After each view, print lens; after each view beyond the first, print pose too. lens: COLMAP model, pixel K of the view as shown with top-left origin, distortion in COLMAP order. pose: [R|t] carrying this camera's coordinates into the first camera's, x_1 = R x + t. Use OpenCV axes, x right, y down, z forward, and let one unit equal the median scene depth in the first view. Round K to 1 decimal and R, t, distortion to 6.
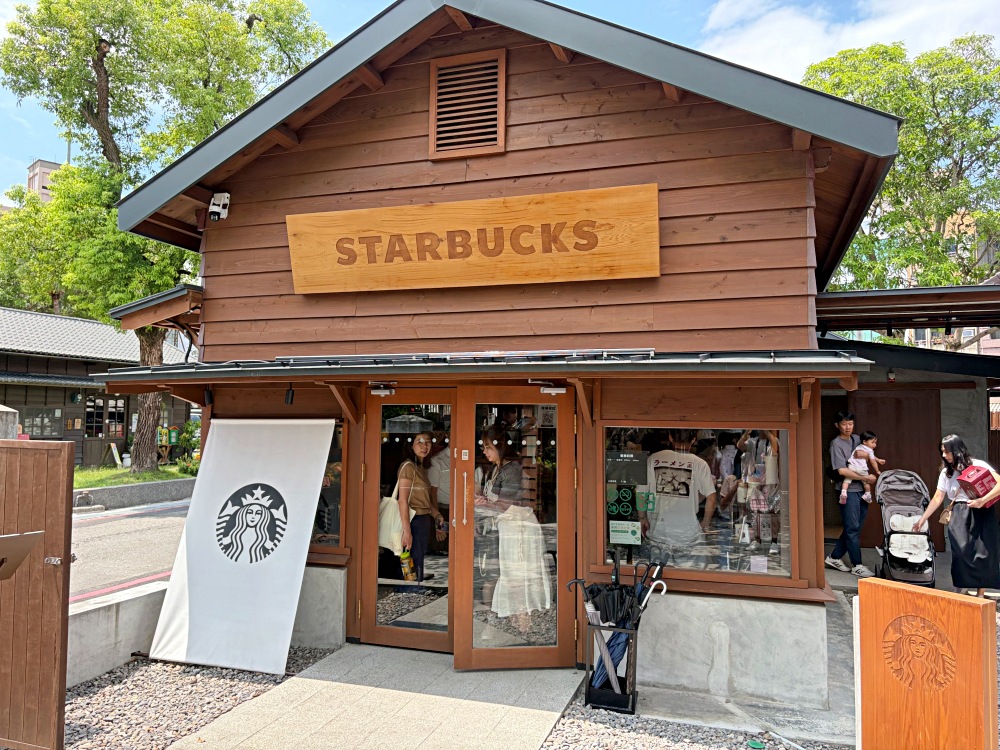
lens RADIAL K [[742.5, 0, 497.2], [0, 742.5, 376.3], [0, 0, 1]] dist [0.039094, -0.052439]
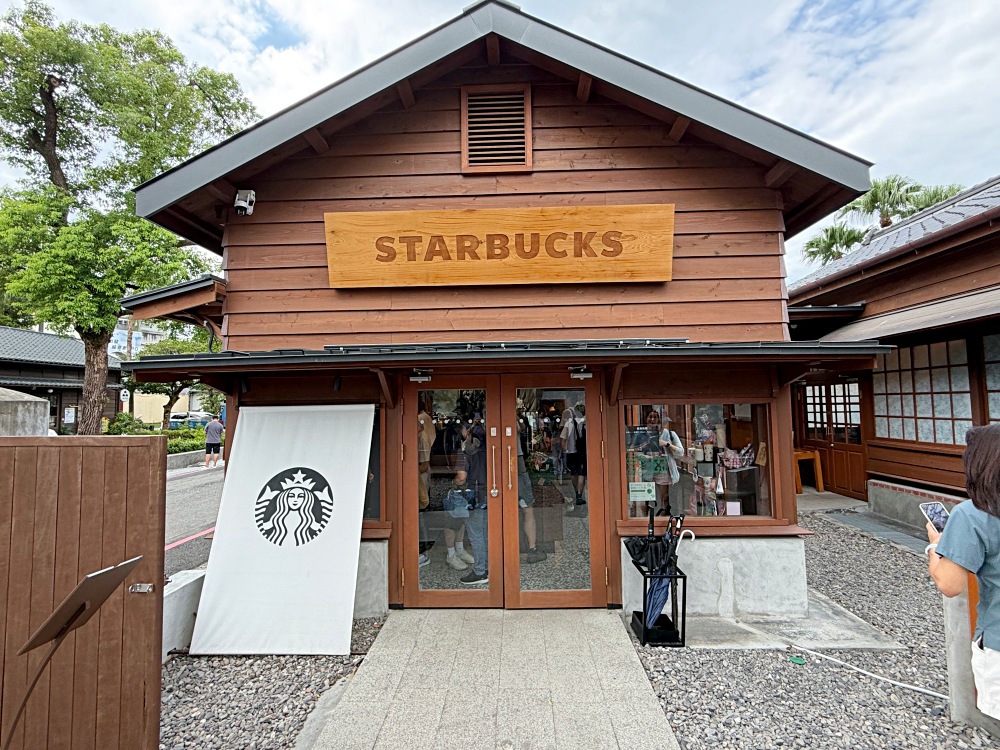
lens RADIAL K [[499.5, 0, 507.5], [0, 499.5, 373.1], [0, 0, 1]] dist [-0.006041, 0.001312]
pose [[0.959132, -0.005284, 0.282909, -0.245474], [0.006579, 0.999972, -0.003627, 0.017259], [-0.282882, 0.005340, 0.959140, 0.258660]]
